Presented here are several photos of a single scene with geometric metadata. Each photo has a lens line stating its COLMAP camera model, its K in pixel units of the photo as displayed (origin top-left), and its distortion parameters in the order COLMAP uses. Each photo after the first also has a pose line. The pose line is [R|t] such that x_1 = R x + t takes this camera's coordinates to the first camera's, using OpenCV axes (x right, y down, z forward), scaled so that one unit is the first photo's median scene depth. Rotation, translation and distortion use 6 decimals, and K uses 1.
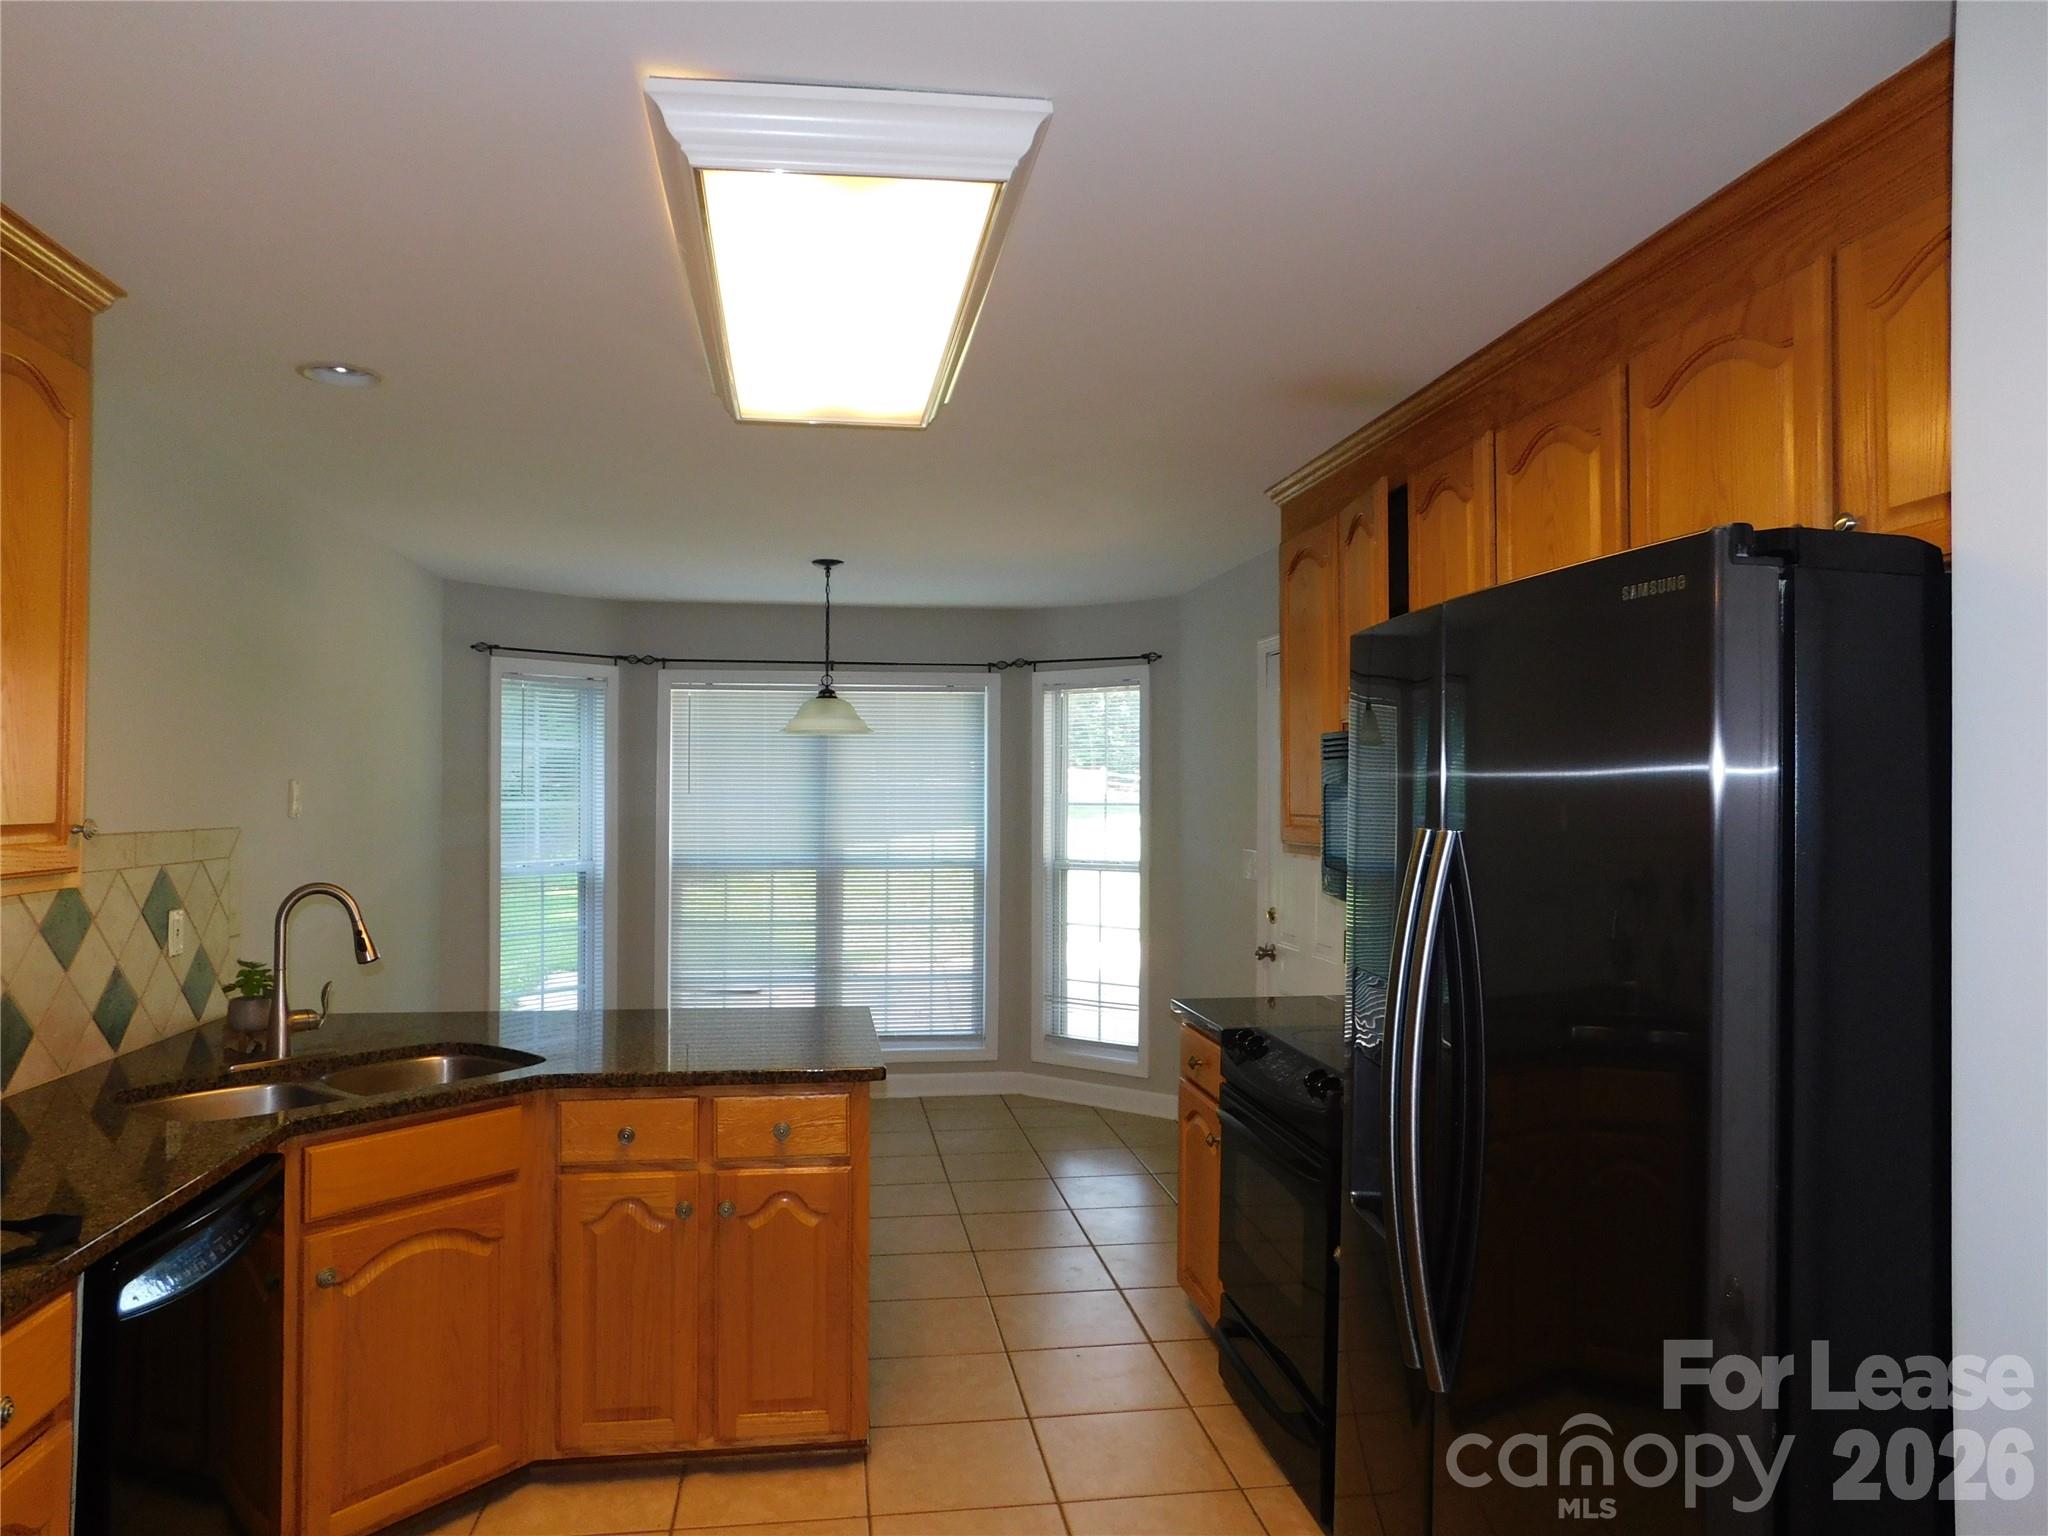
lens RADIAL K [[1361.8, 0, 1018.8], [0, 1361.8, 769.1], [0, 0, 1]] dist [-0.006163, 0.001488]
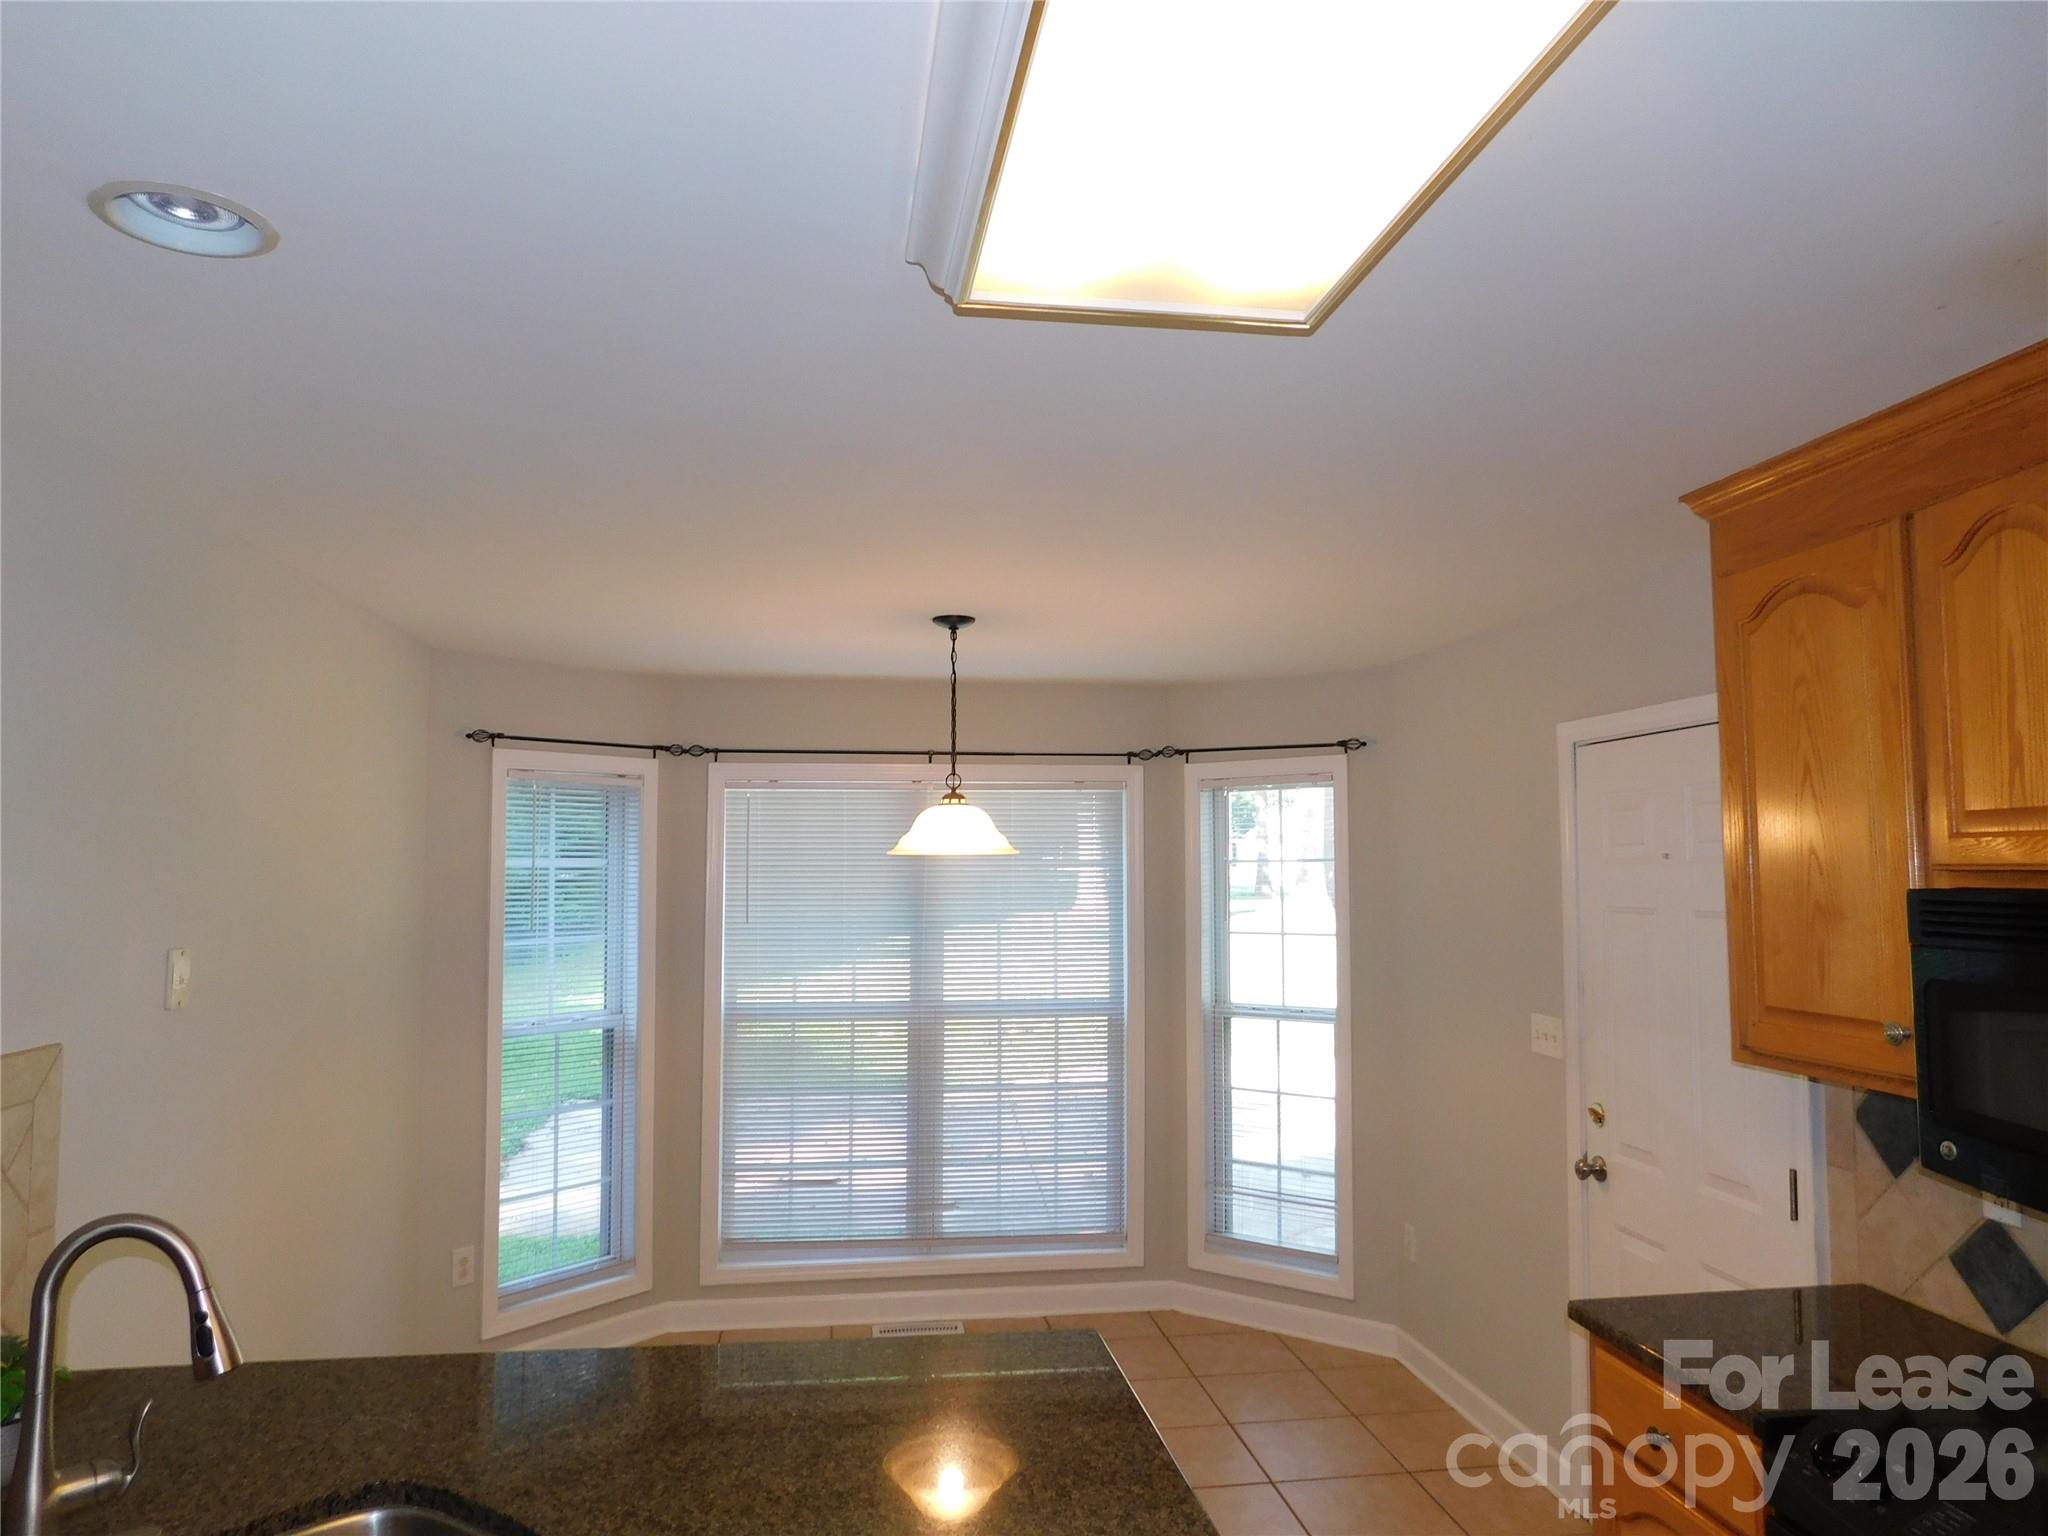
lens RADIAL K [[1361.8, 0, 1024.0], [0, 1361.8, 774.0], [0, 0, 1]] dist [-0.006163, 0.001488]
pose [[0.999982, -0.003989, -0.004484, -0.081955], [0.003741, 0.998539, -0.053903, -0.024468], [0.004692, 0.053886, 0.998536, 0.226243]]
